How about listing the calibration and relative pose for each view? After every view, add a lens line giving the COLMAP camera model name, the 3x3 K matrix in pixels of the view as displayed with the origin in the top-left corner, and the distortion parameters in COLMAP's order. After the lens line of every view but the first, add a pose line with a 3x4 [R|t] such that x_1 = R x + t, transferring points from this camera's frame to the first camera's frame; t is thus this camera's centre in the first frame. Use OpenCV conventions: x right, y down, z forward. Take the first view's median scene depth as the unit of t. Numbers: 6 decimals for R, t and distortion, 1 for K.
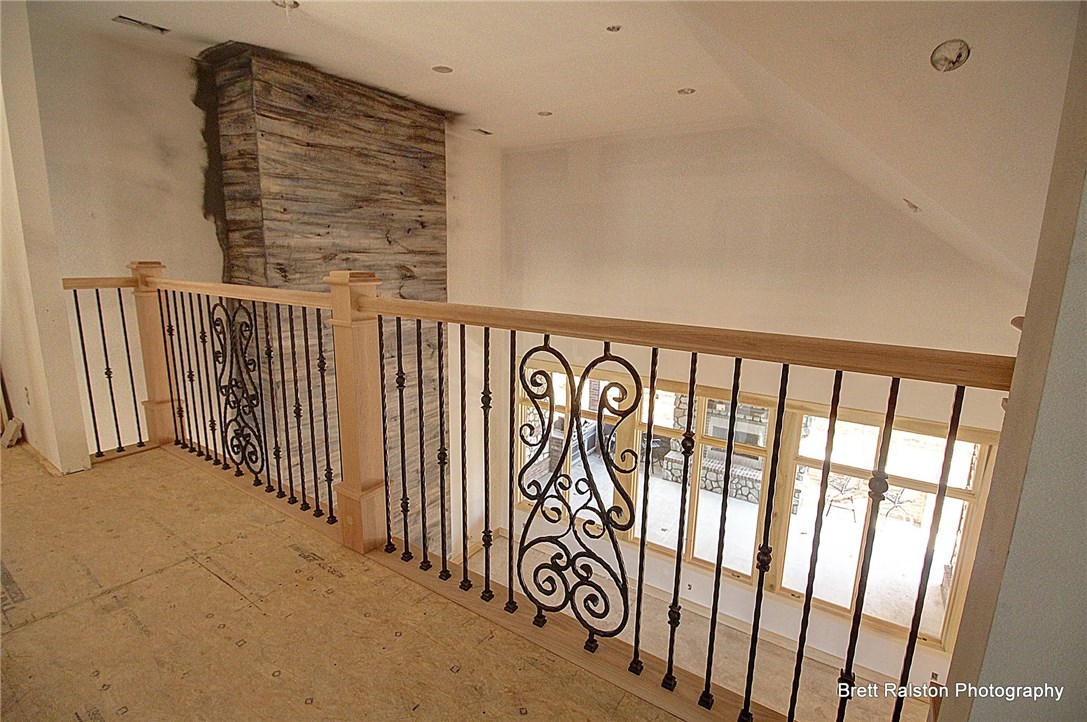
lens RADIAL K [[503.1, 0, 547.9], [0, 503.1, 353.2], [0, 0, 1]] dist [-0.002996, -0.007535]
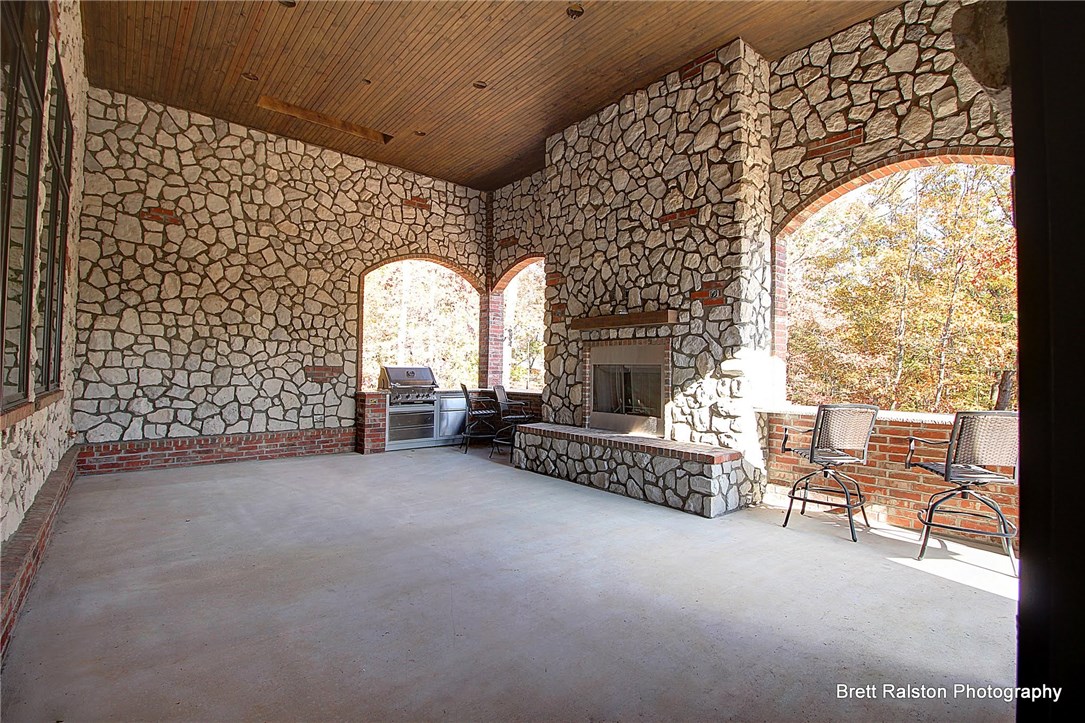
lens RADIAL K [[502.1, 0, 552.2], [0, 502.1, 356.0], [0, 0, 1]] dist [-0.002996, -0.007535]
pose [[0.956920, -0.018864, -0.289738, 1.036460], [-0.047384, 0.974364, -0.219932, 0.601730], [0.286459, 0.224187, 0.931494, 1.115240]]
